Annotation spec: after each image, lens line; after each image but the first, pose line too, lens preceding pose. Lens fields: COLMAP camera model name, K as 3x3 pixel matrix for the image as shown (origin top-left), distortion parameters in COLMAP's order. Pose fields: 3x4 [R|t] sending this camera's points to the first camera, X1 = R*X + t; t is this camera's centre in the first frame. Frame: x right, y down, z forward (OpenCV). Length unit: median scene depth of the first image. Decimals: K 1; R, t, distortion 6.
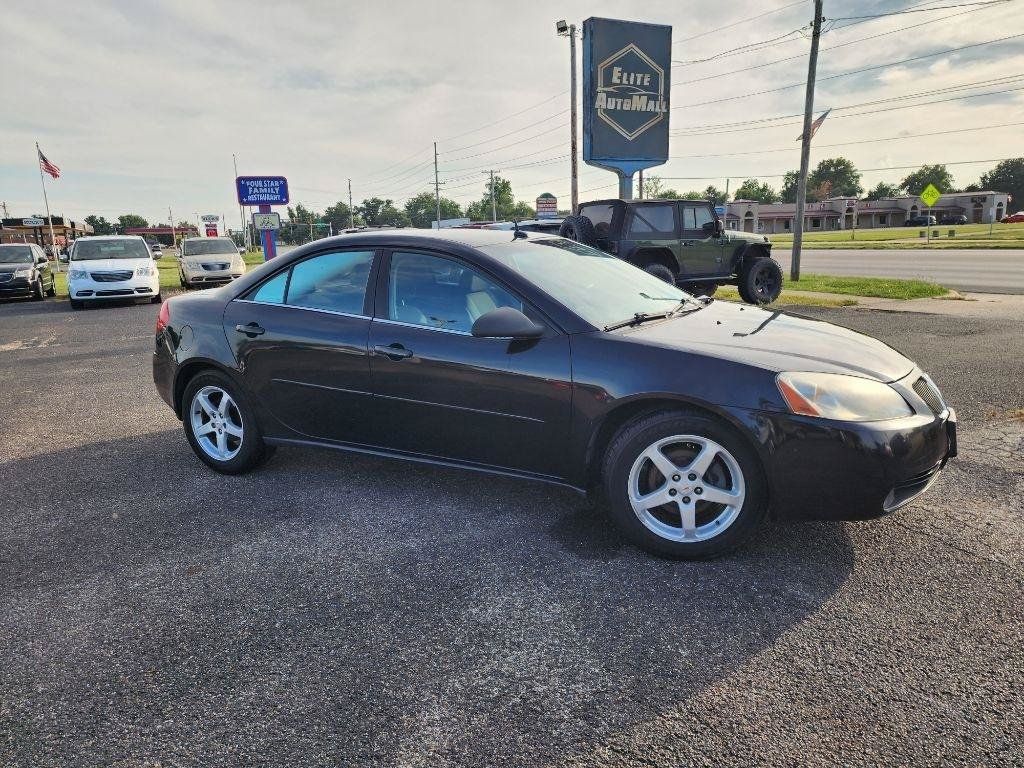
lens RADIAL K [[690.6, 0, 523.7], [0, 690.6, 396.9], [0, 0, 1]] dist [0.071081, -0.061353]
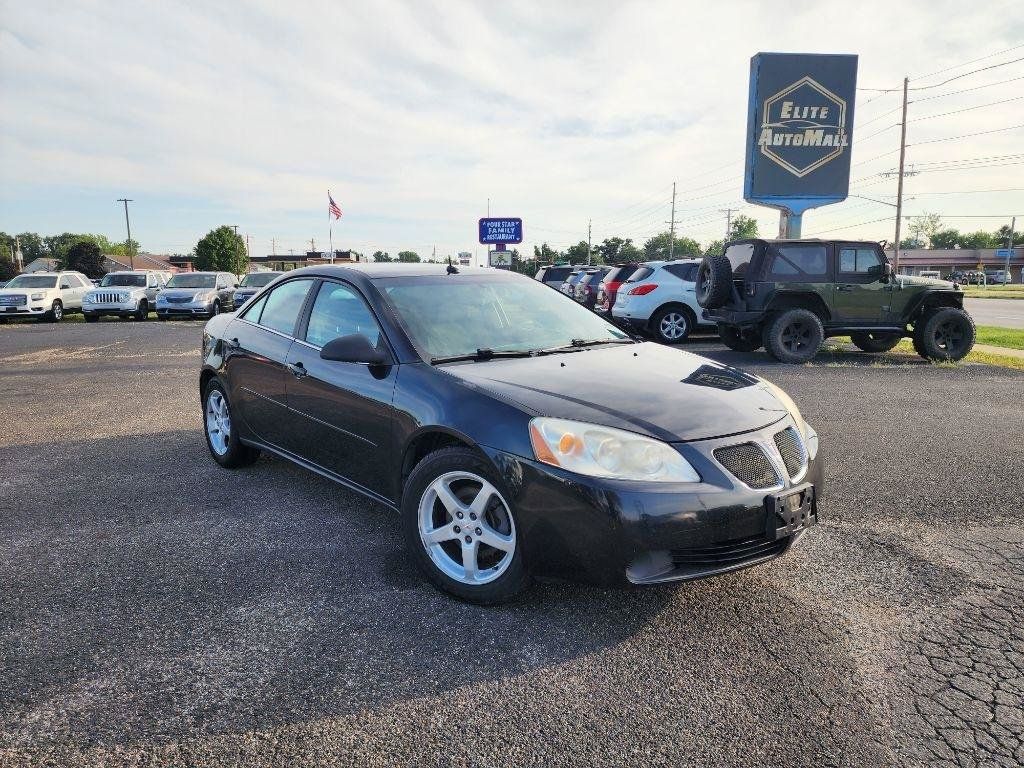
lens RADIAL K [[695.4, 0, 514.6], [0, 695.4, 384.0], [0, 0, 1]] dist [0.076534, -0.069990]
pose [[0.937444, 0.081214, -0.338531, 0.139275], [-0.105249, 0.993021, -0.053223, -0.005364], [0.331846, 0.085523, 0.939449, 0.017918]]
